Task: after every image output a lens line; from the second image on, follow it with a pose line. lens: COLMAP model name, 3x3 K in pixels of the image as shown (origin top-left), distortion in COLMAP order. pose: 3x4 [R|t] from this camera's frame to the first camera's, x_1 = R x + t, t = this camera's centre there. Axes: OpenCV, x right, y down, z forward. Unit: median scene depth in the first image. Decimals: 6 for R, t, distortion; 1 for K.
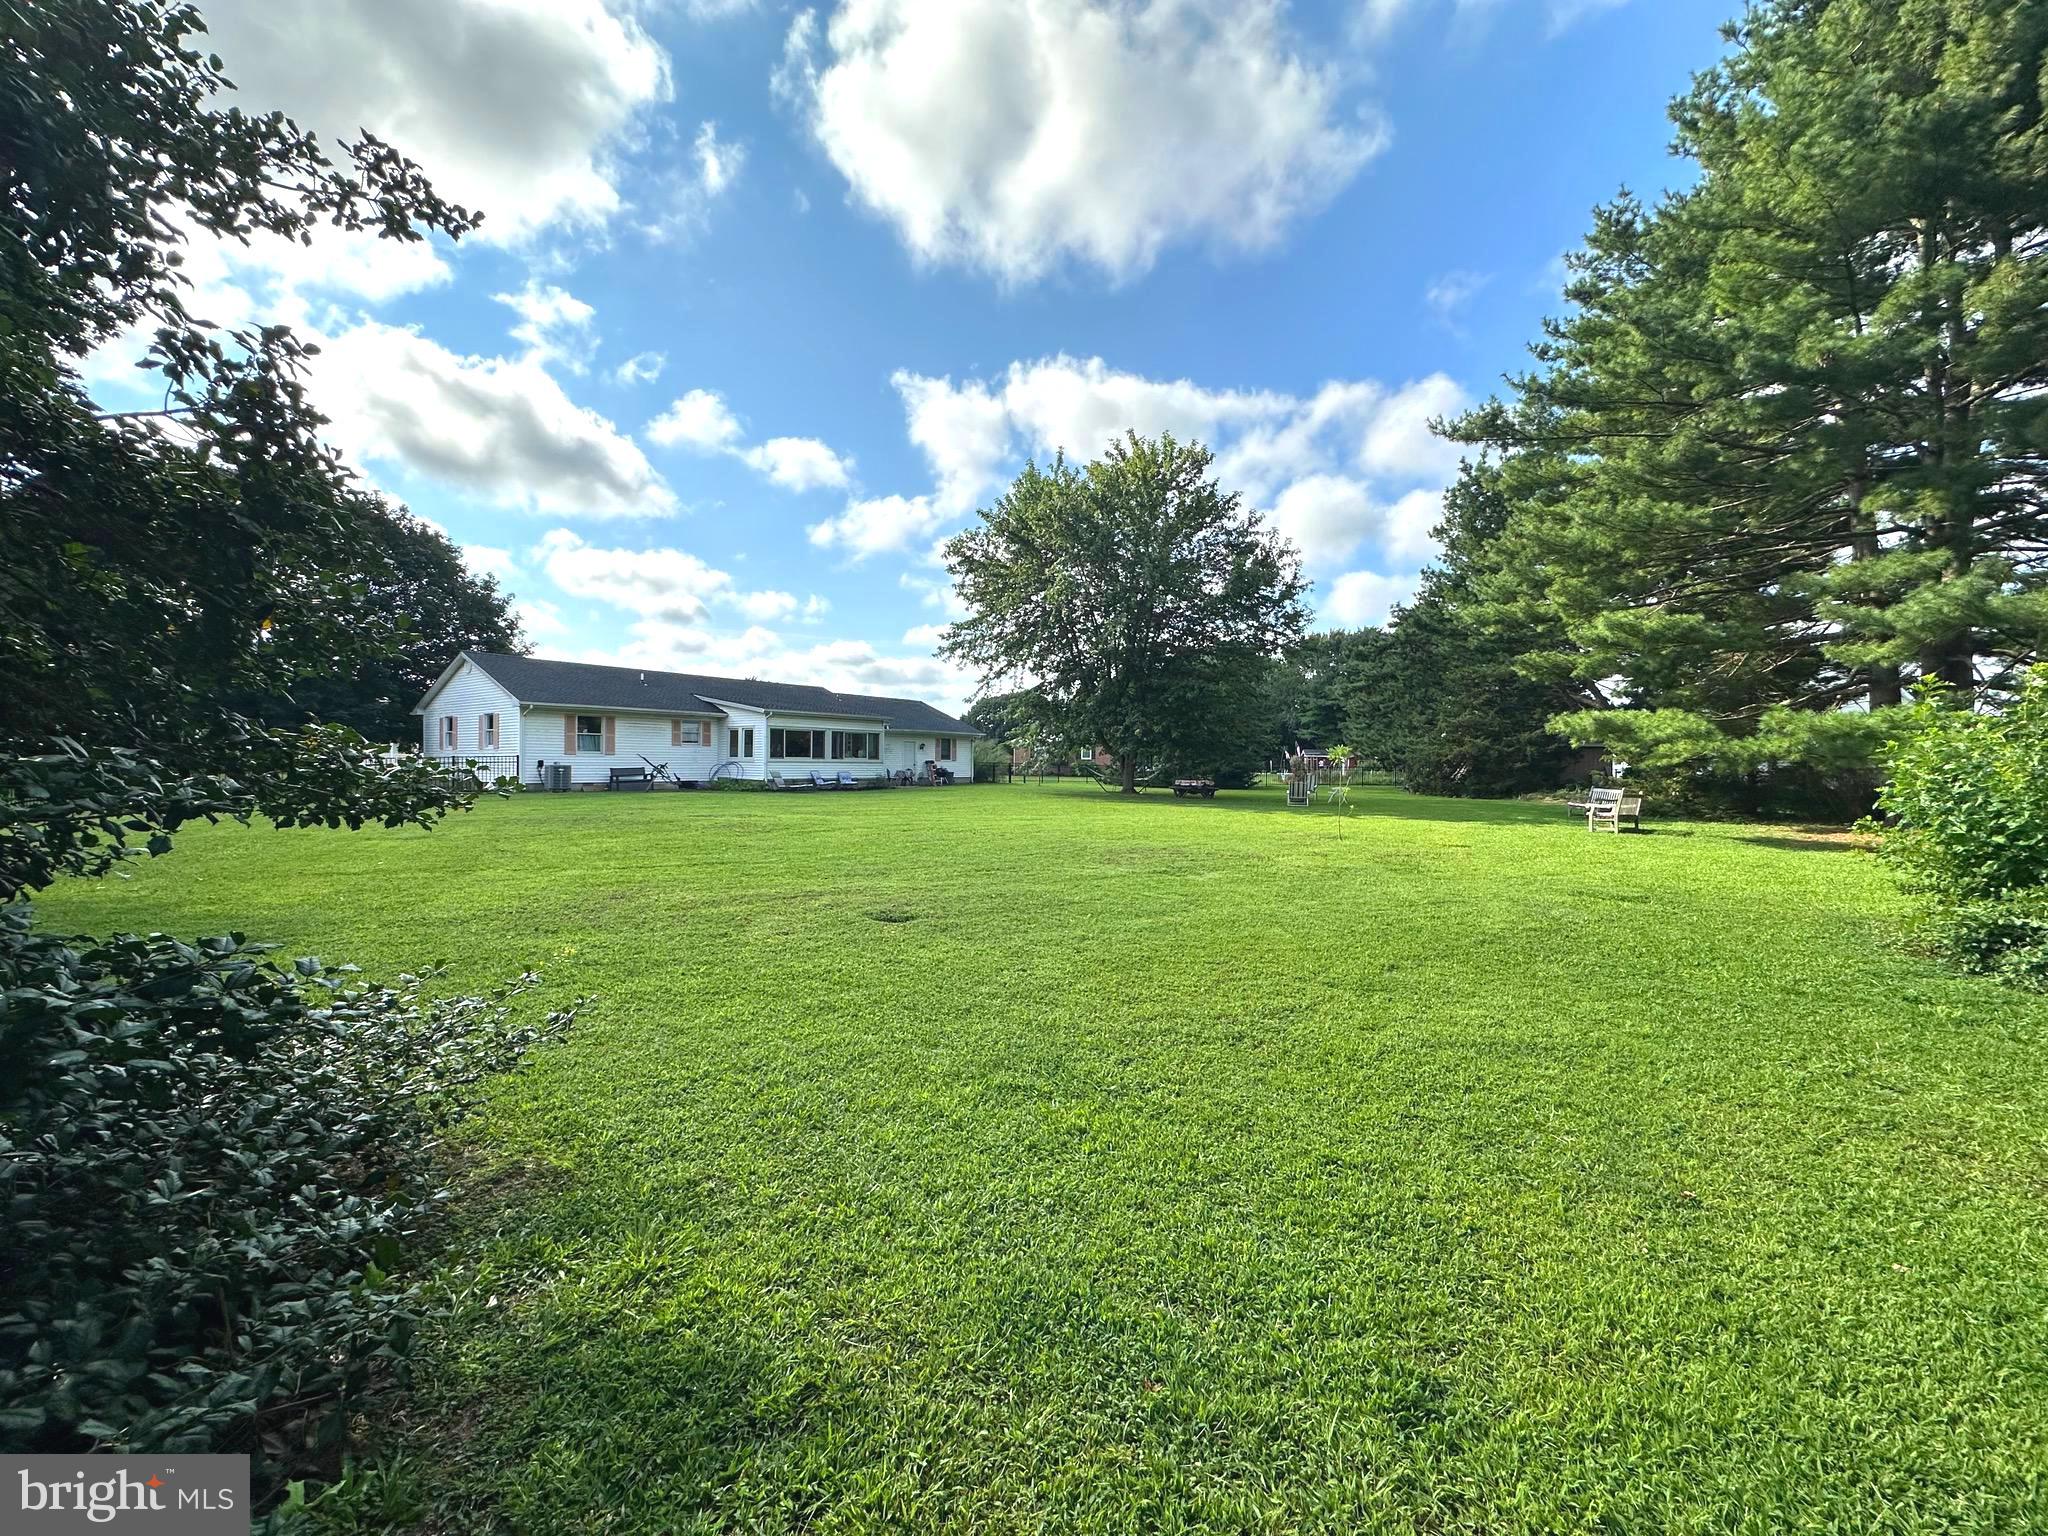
lens RADIAL K [[820.7, 0, 1021.5], [0, 820.7, 766.0], [0, 0, 1]] dist [-0.005606, 0.000657]
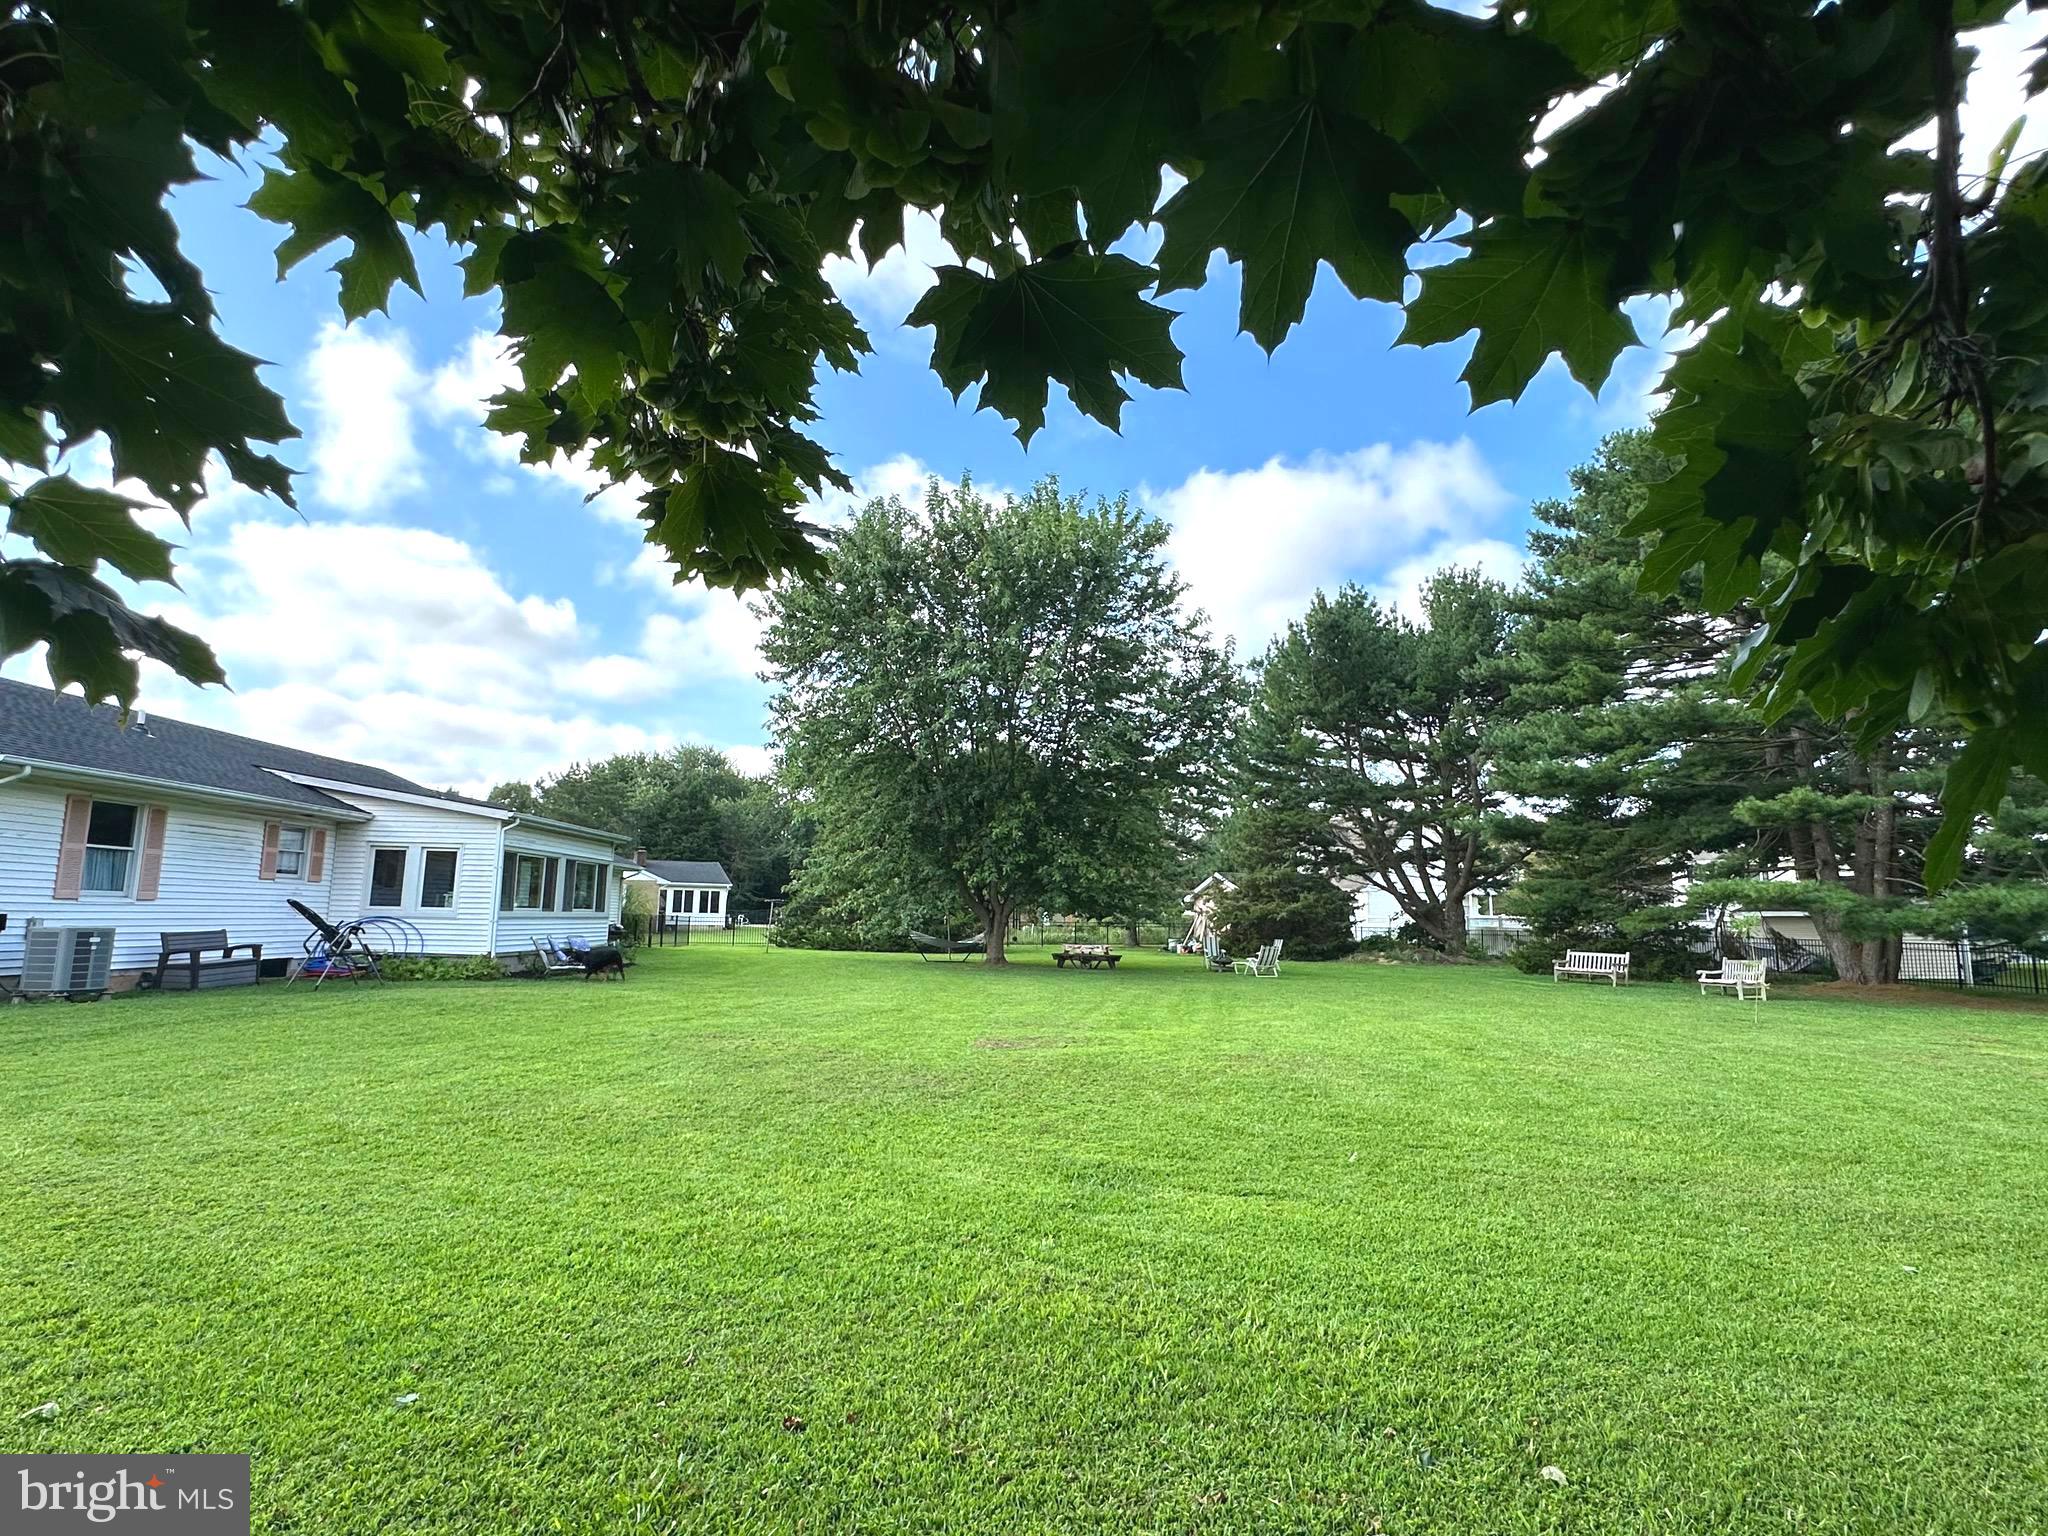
lens RADIAL K [[1074.5, 0, 1024.7], [0, 1074.5, 761.1], [0, 0, 1]] dist [-0.001114, 0.001633]
pose [[0.784998, 0.095370, 0.612113, -0.464097], [-0.010814, 0.990038, -0.140383, -0.010779], [-0.619404, 0.103581, 0.778209, 0.278748]]
